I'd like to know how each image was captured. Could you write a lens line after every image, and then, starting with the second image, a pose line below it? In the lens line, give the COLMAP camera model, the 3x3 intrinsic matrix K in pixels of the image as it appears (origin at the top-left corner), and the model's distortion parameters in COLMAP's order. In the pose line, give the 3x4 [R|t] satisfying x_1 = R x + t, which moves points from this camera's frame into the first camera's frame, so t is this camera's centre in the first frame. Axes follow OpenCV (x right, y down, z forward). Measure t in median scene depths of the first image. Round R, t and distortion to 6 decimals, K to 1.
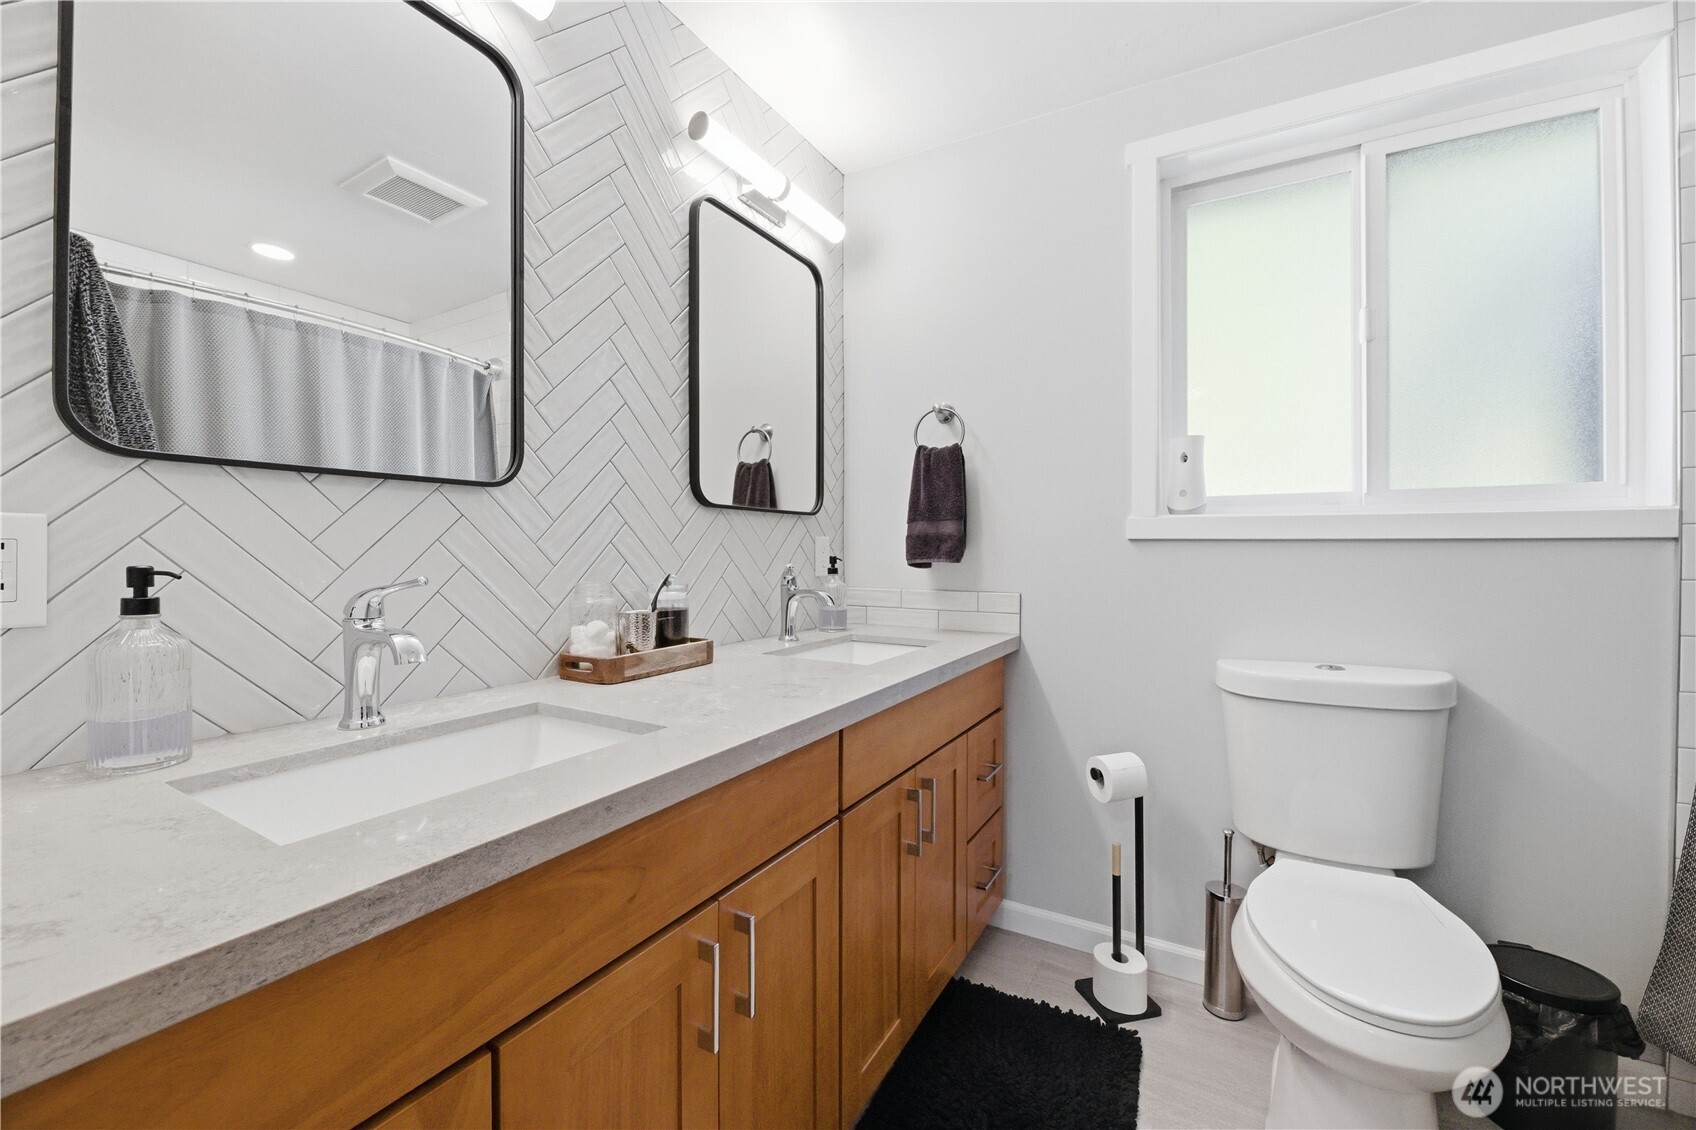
lens RADIAL K [[672.7, 0, 856.9], [0, 672.7, 551.4], [0, 0, 1]] dist [-0.000596, -0.000010]
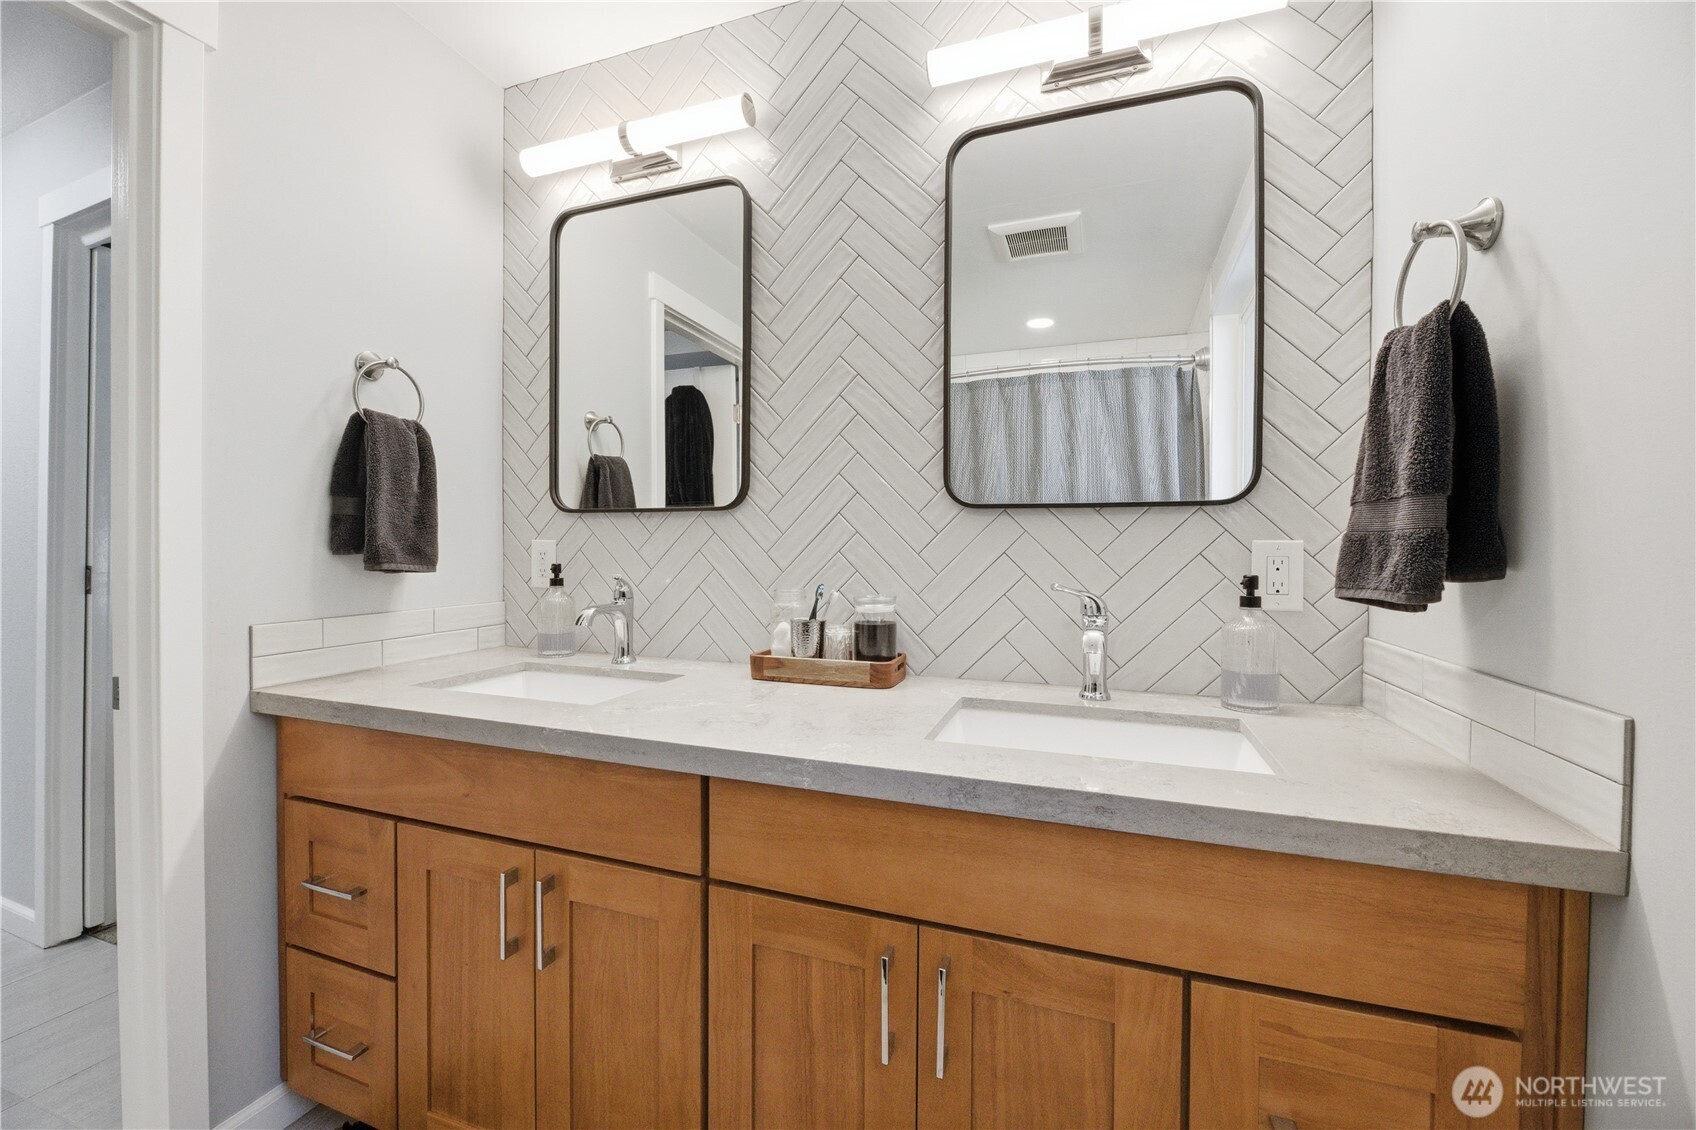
lens RADIAL K [[672.7, 0, 853.2], [0, 672.7, 559.3], [0, 0, 1]] dist [-0.000596, -0.000010]
pose [[0.173996, 0.012571, -0.984666, 0.597817], [-0.009563, 0.999893, 0.011076, -0.012098], [0.984700, 0.007489, 0.174098, 0.747292]]
